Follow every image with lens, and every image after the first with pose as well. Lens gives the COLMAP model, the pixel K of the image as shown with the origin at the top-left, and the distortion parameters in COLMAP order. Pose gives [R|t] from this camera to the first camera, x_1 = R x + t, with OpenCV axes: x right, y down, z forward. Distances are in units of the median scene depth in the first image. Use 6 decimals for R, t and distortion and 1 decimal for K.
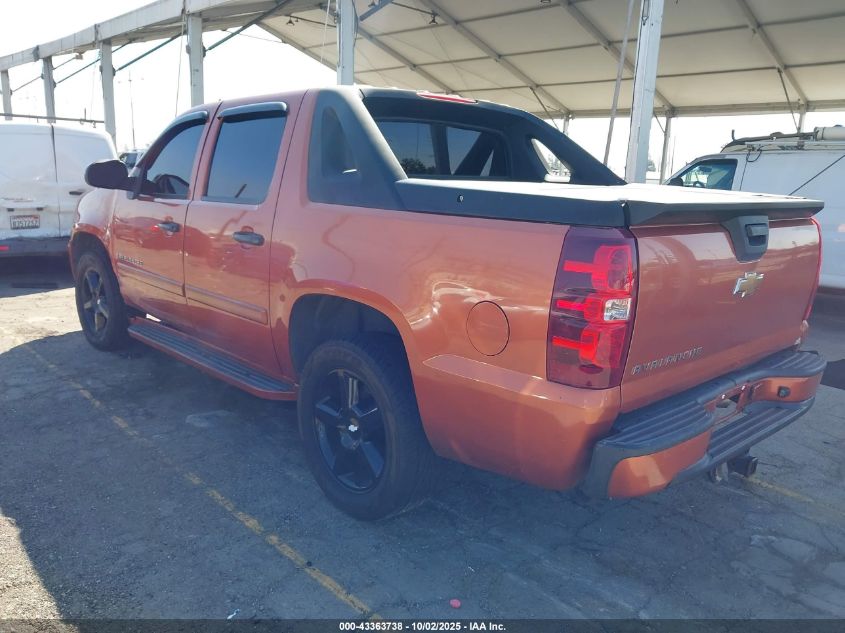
lens RADIAL K [[672.9, 0, 422.5], [0, 672.9, 316.5], [0, 0, 1]] dist [-0.003893, 0.002072]
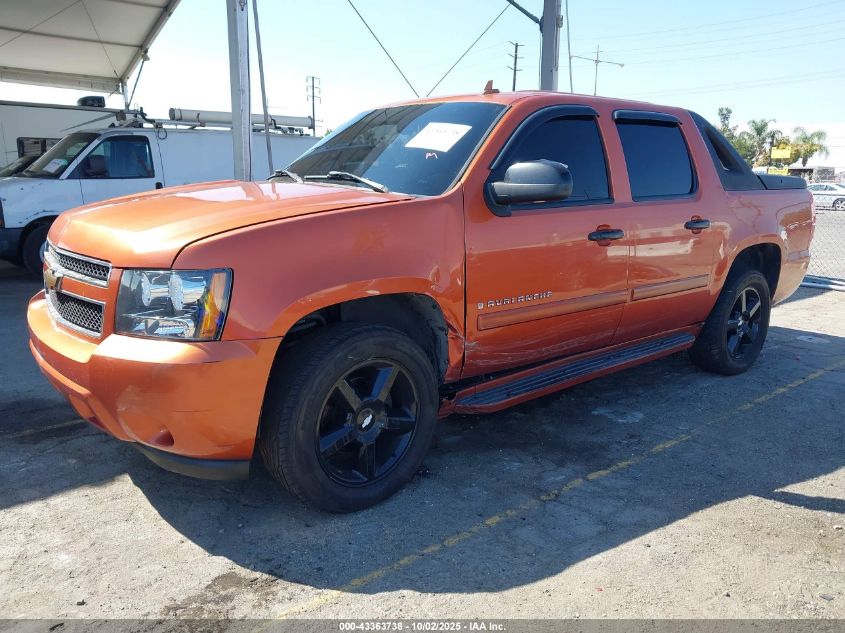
lens RADIAL K [[672.9, 0, 422.5], [0, 672.9, 316.5], [0, 0, 1]] dist [-0.003893, 0.002072]
pose [[0.040310, -0.249748, 0.967471, -1.350123], [0.174623, 0.955118, 0.239284, -0.305512], [-0.983810, 0.159297, 0.082113, 1.244979]]
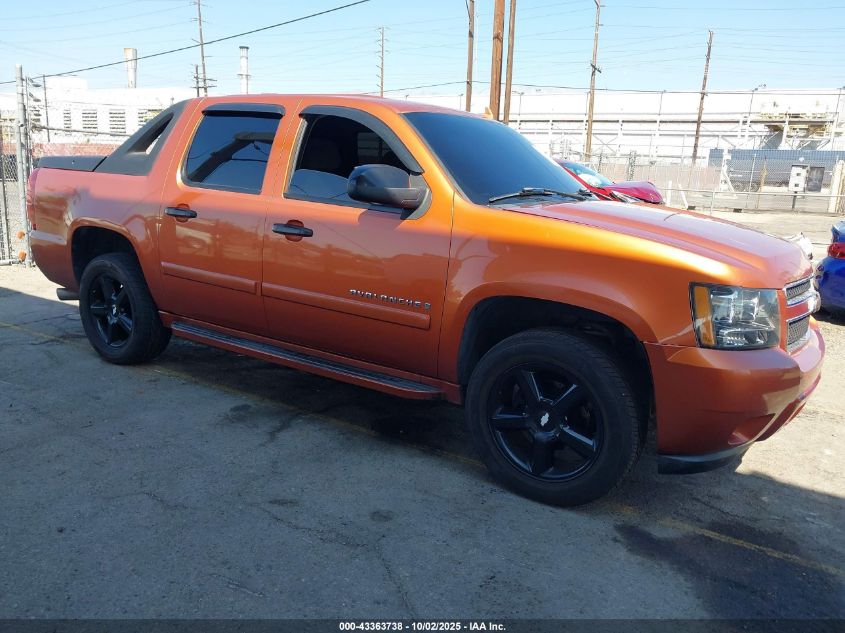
lens RADIAL K [[647.0, 0, 422.5], [0, 647.0, 316.5], [0, 0, 1]] dist [-0.007099, -0.004277]
pose [[-0.966946, -0.035702, -0.252470, 0.033415], [-0.136996, 0.907840, 0.396307, -0.479579], [0.215053, 0.417795, -0.882723, 2.303890]]
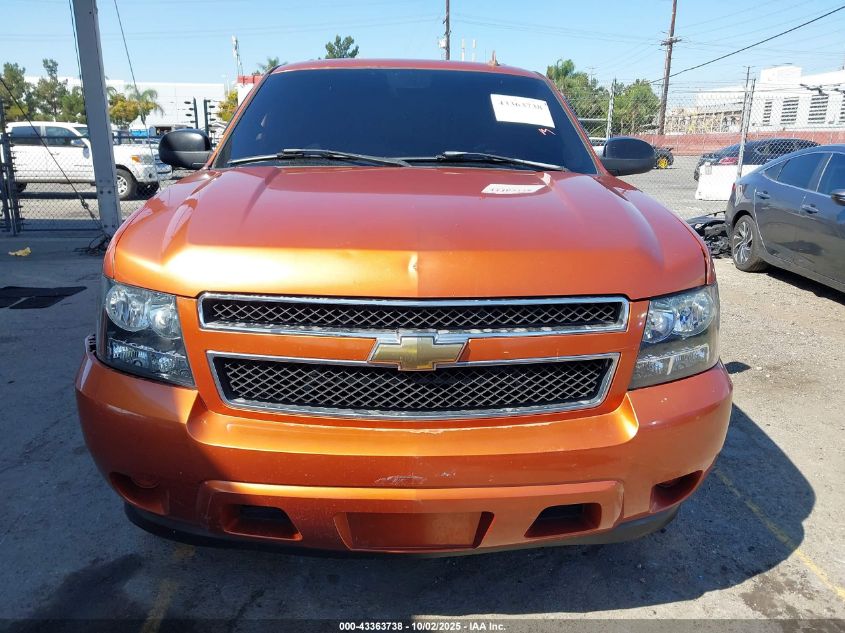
lens RADIAL K [[672.9, 0, 422.5], [0, 672.9, 316.5], [0, 0, 1]] dist [-0.003893, 0.002072]
pose [[-0.768691, -0.208964, 0.604523, -0.909329], [0.085725, 0.902943, 0.421123, -0.442394], [-0.633849, 0.375536, -0.676171, 1.971397]]
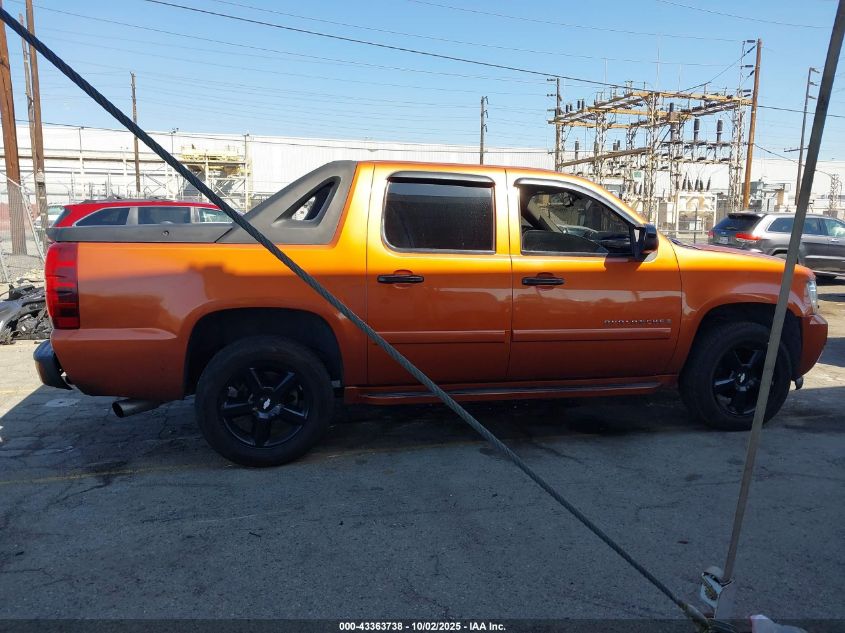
lens RADIAL K [[658.9, 0, 413.6], [0, 658.9, 315.9], [0, 0, 1]] dist [0.002986, 0.004105]
pose [[-0.492914, 0.064733, -0.867667, 1.066524], [-0.212858, 0.957955, 0.192392, -0.309781], [0.843640, 0.279522, -0.458410, 1.734967]]
